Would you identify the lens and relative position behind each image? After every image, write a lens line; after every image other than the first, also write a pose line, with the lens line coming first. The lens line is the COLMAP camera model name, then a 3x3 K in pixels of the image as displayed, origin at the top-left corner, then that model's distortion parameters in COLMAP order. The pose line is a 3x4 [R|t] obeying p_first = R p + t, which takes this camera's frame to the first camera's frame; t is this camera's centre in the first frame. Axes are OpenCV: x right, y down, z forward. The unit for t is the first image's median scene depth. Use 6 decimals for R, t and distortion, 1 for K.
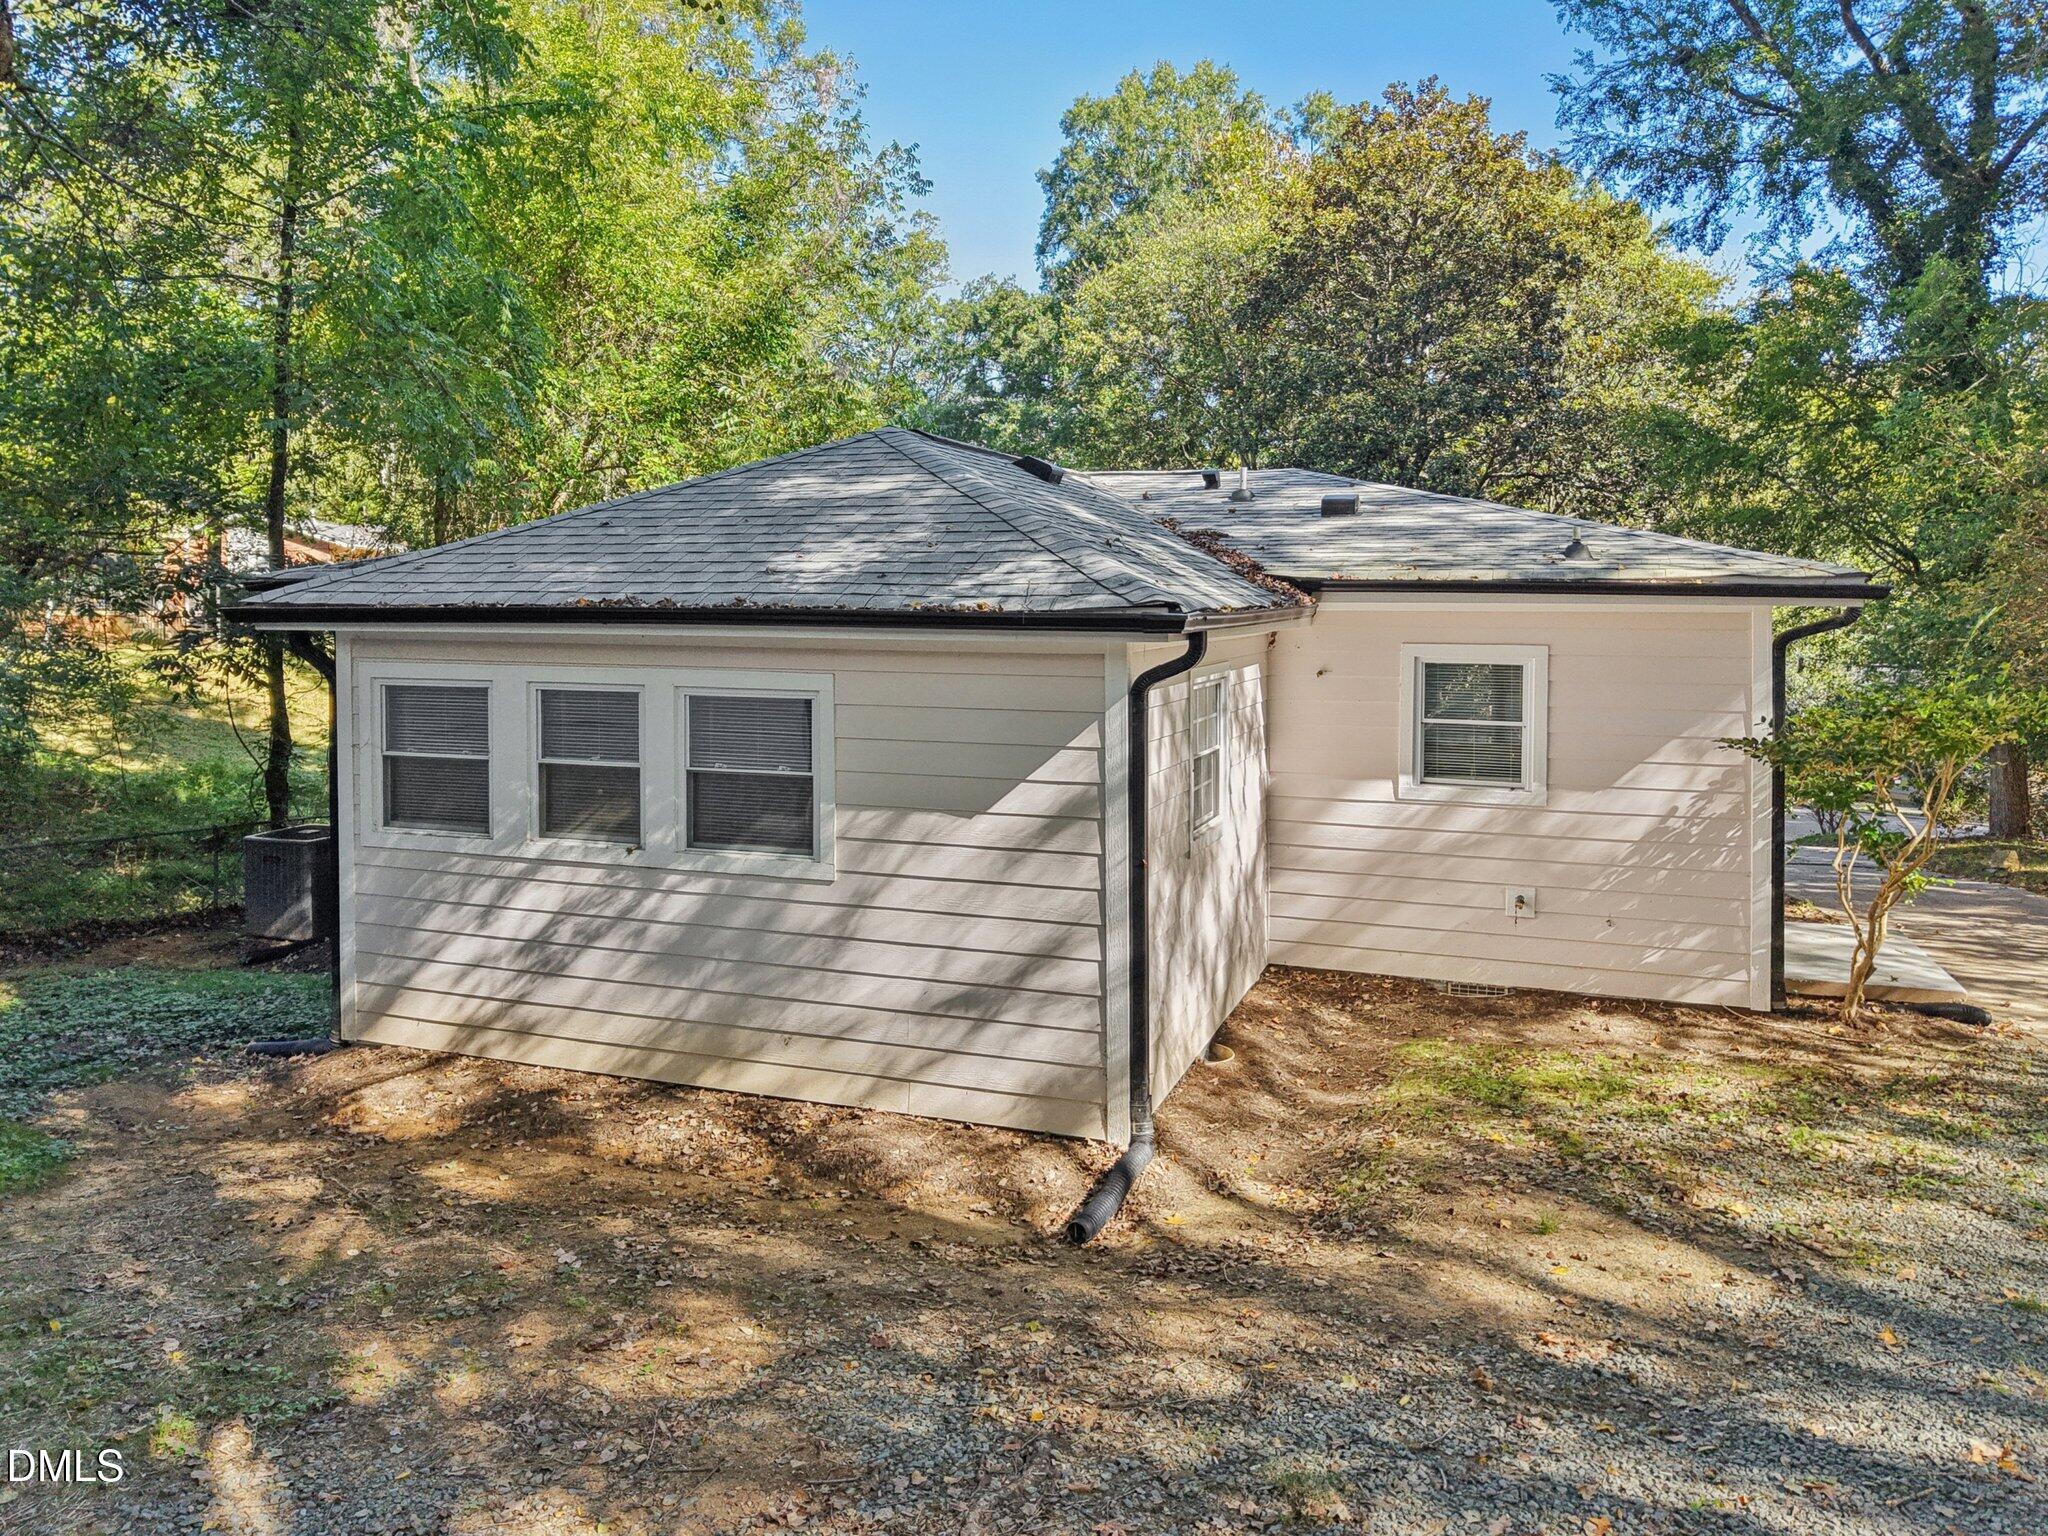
lens RADIAL K [[1419.3, 0, 1024.0], [0, 1419.3, 768.0], [0, 0, 1]] dist [0.003291, -0.007241]
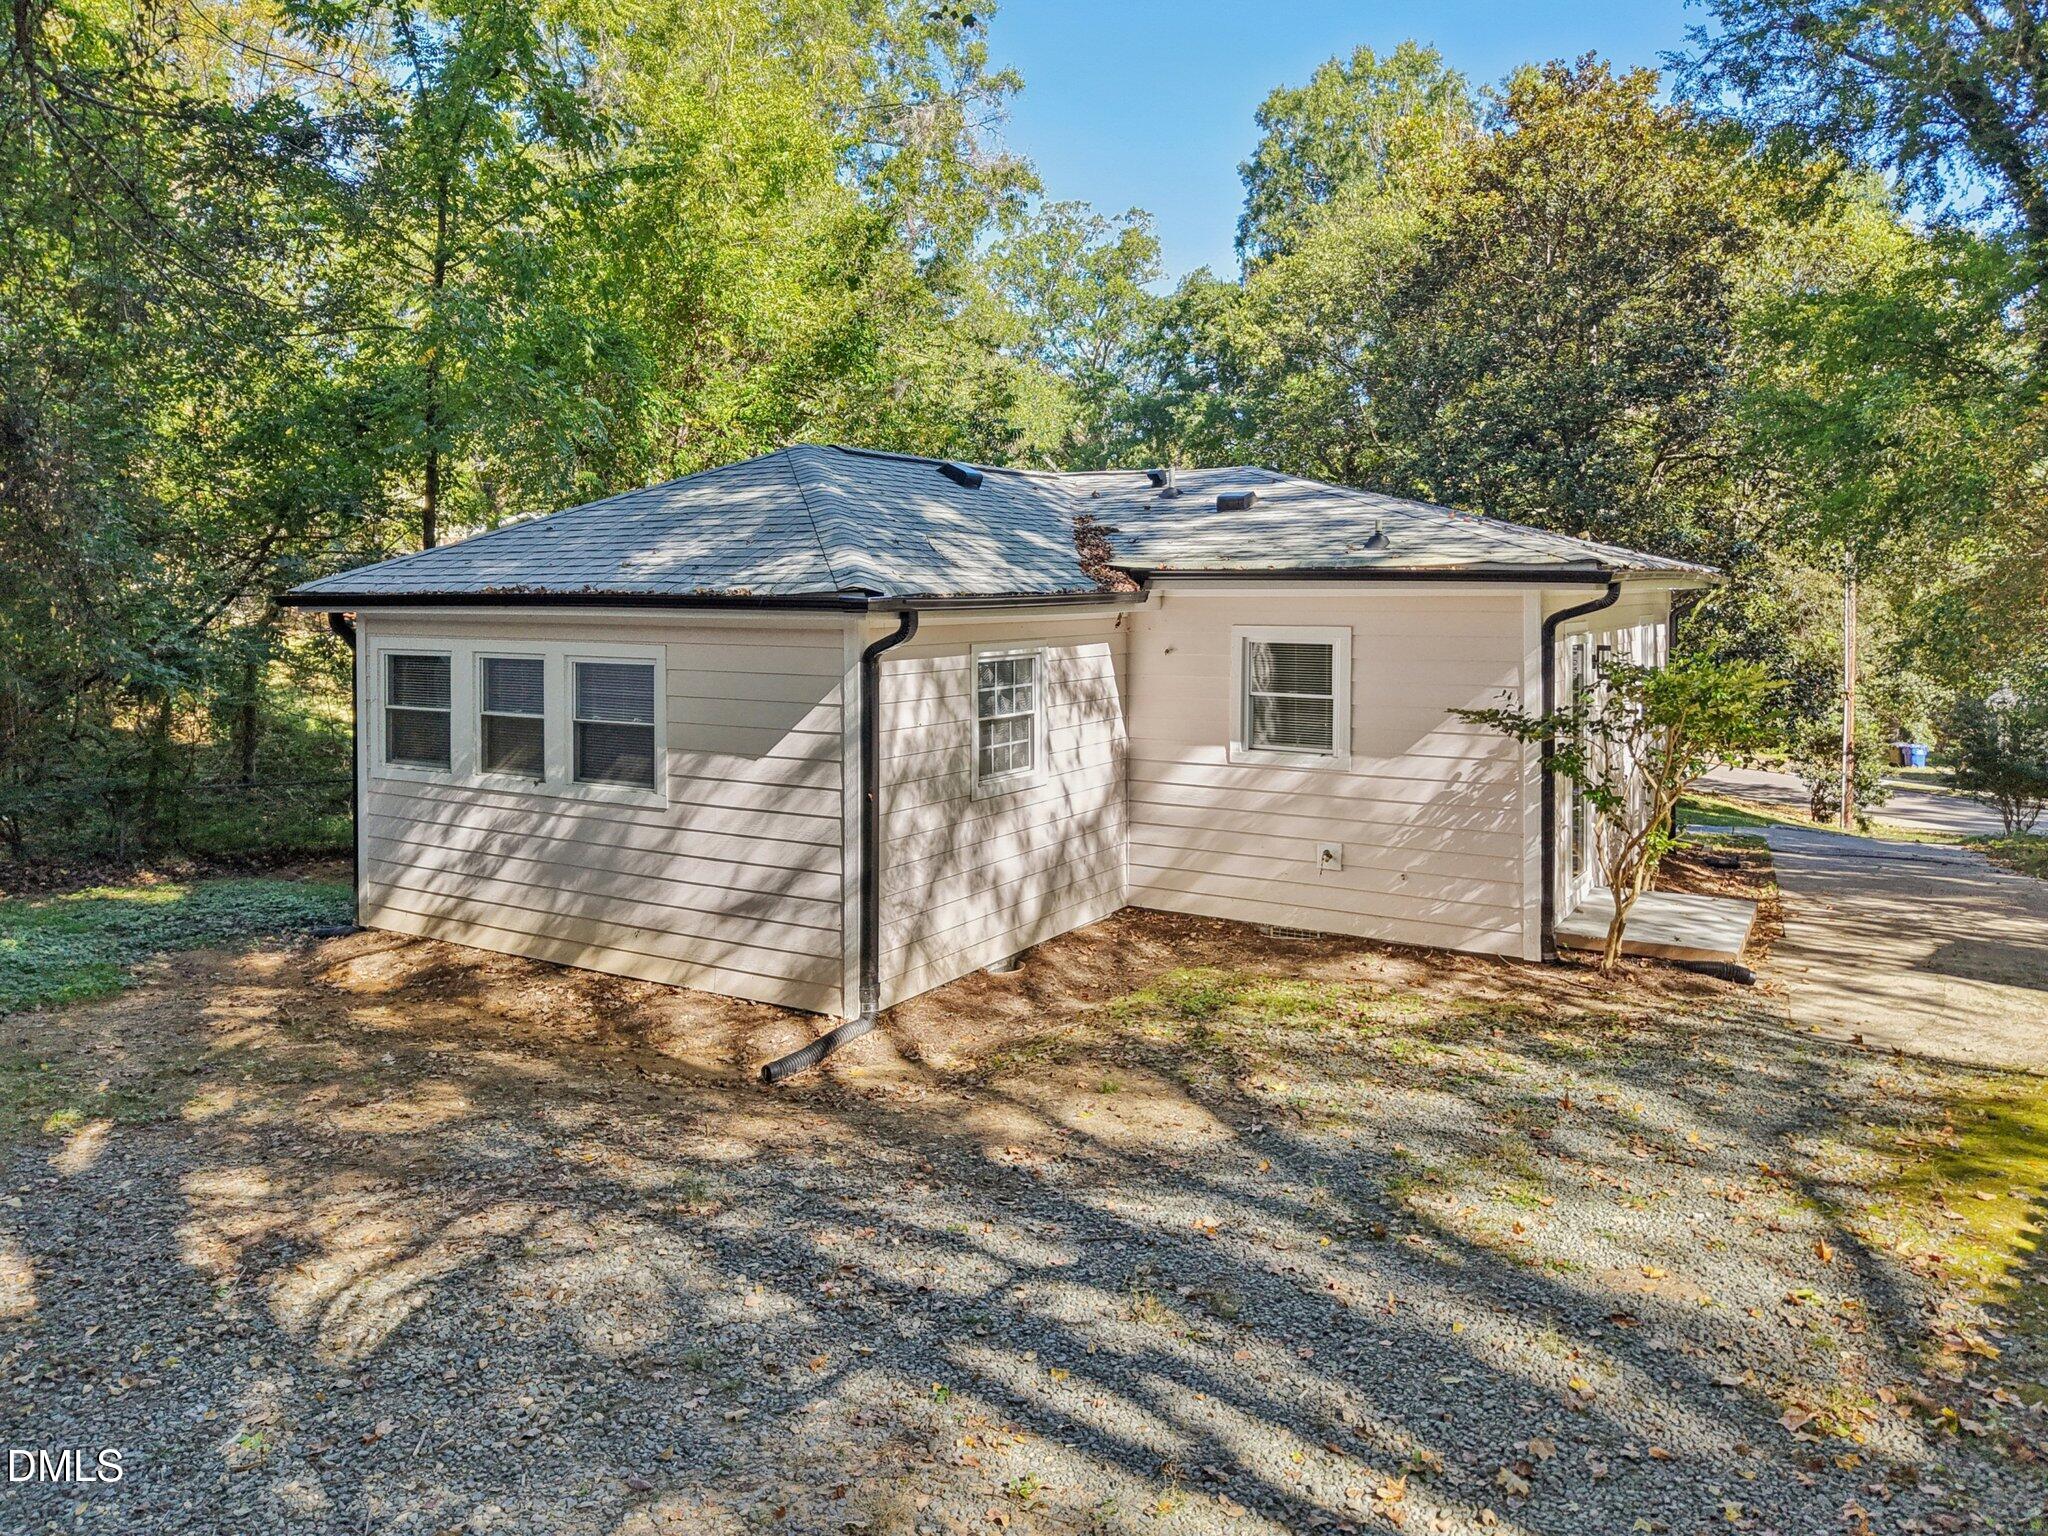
lens RADIAL K [[1433.6, 0, 1024.0], [0, 1433.6, 768.0], [0, 0, 1]] dist [0.004279, -0.000468]
pose [[0.979680, 0.020970, -0.199467, 0.402367], [-0.019772, 0.999773, 0.007995, 0.024543], [0.199589, -0.003889, 0.979872, -0.183284]]
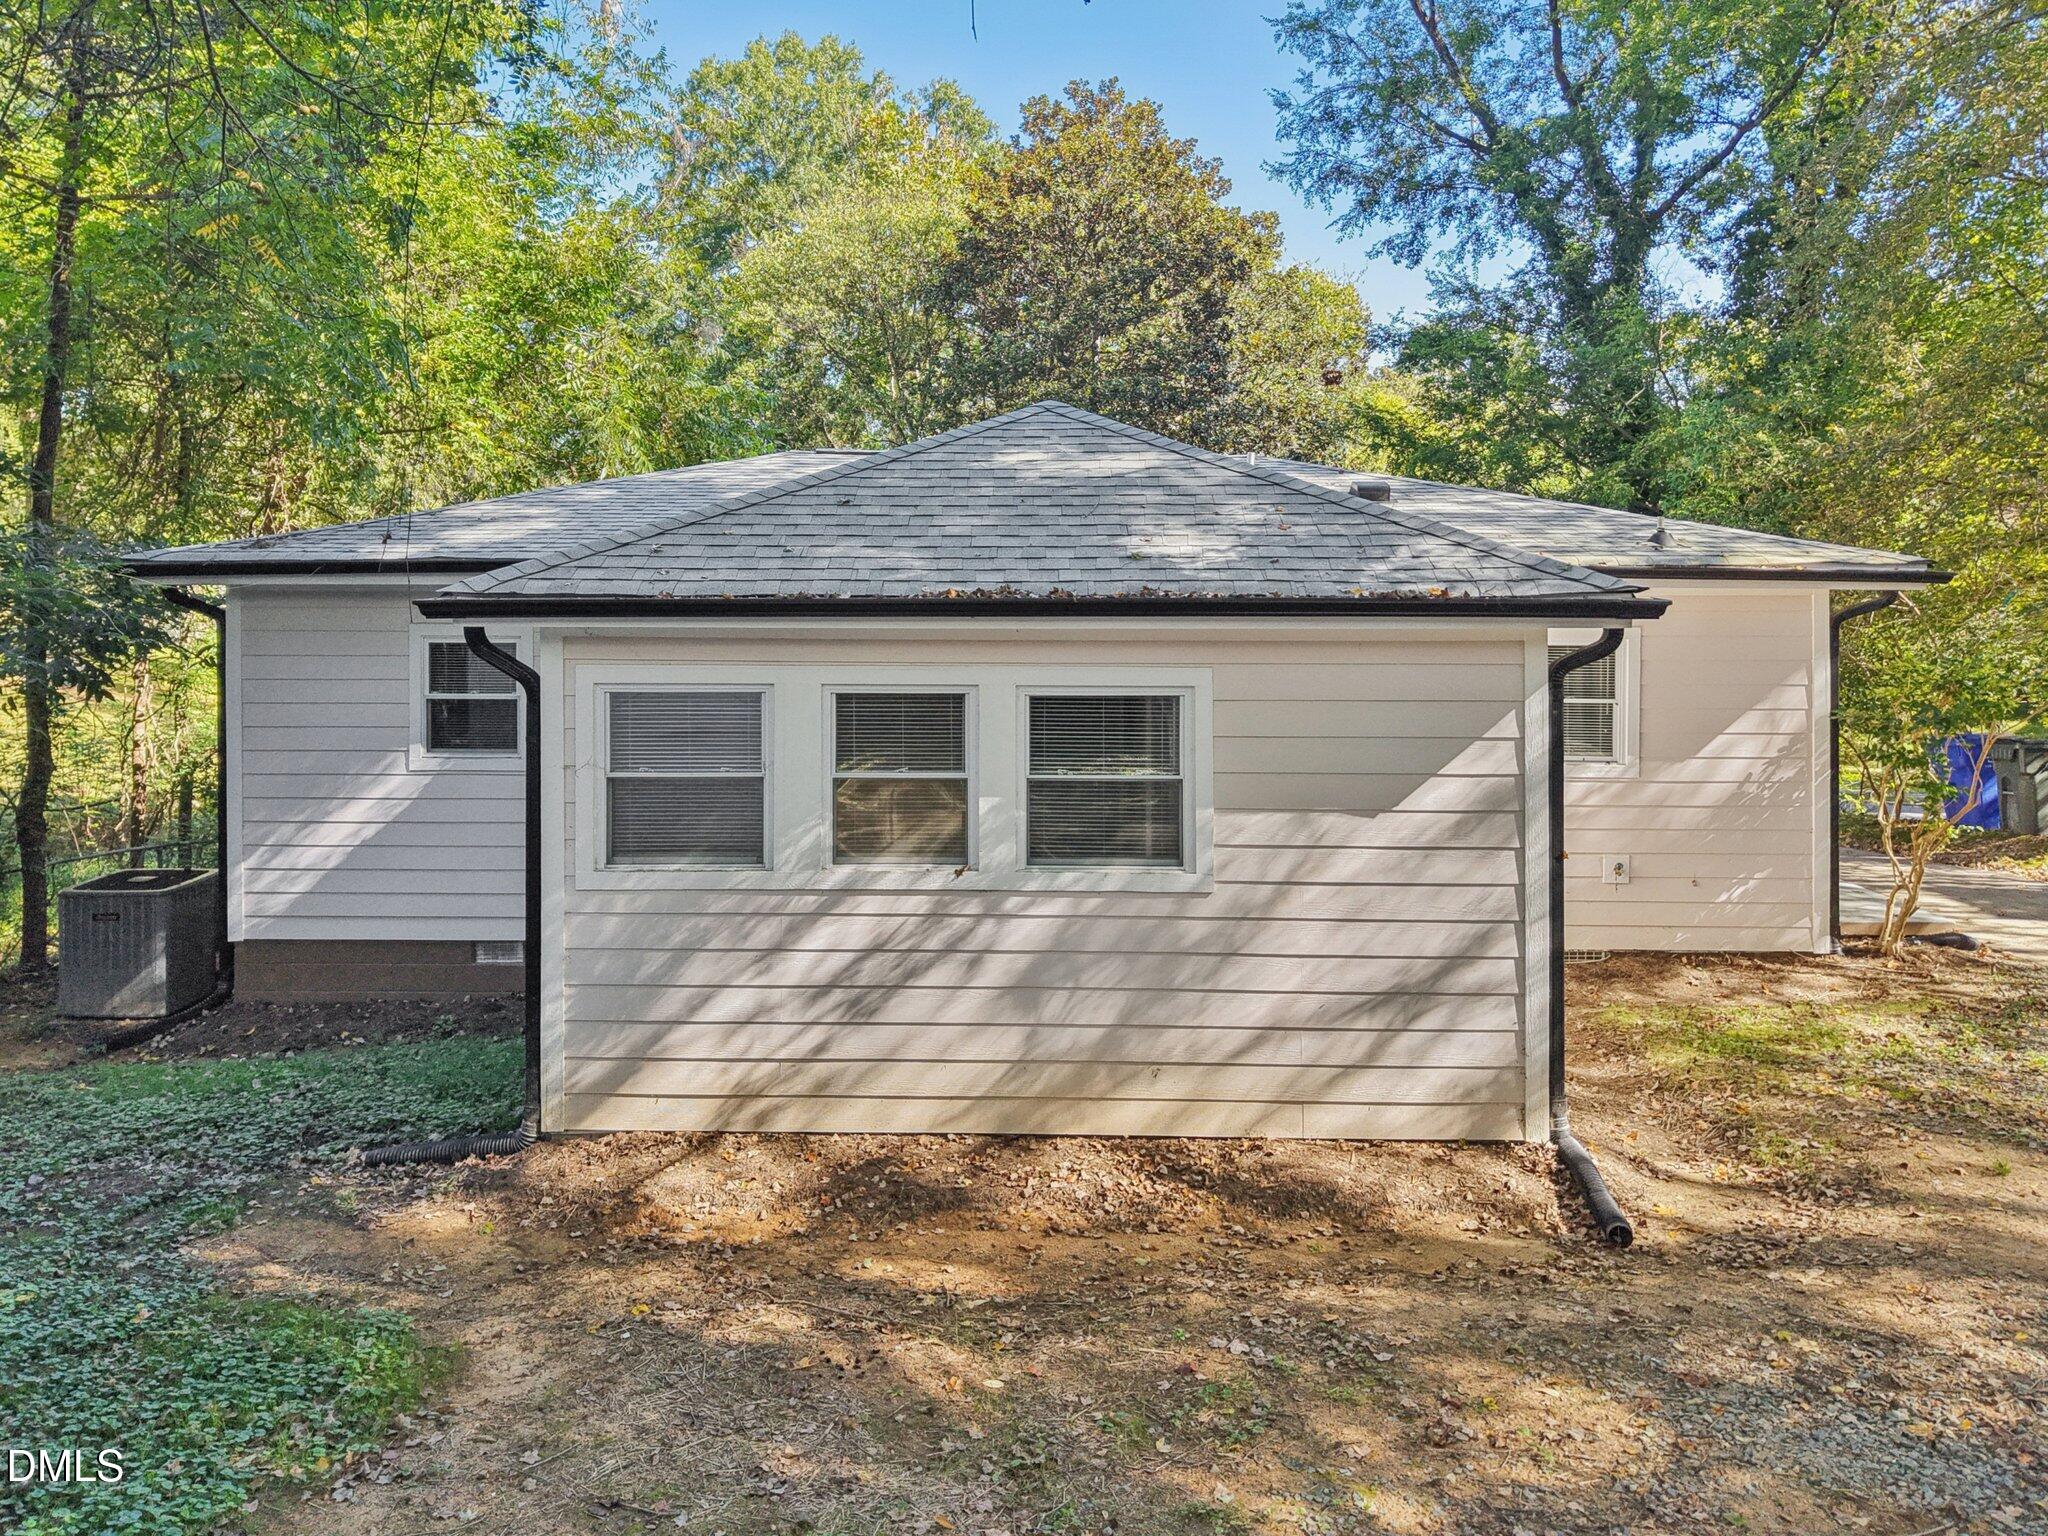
lens RADIAL K [[1447.1, 0, 983.9], [0, 1447.1, 704.6], [0, 0, 1]] dist [0.034693, -0.051923]
pose [[0.949868, -0.027583, 0.311433, -0.519181], [0.037528, 0.998958, -0.025984, -0.021282], [-0.310391, 0.036369, 0.949913, 0.132803]]
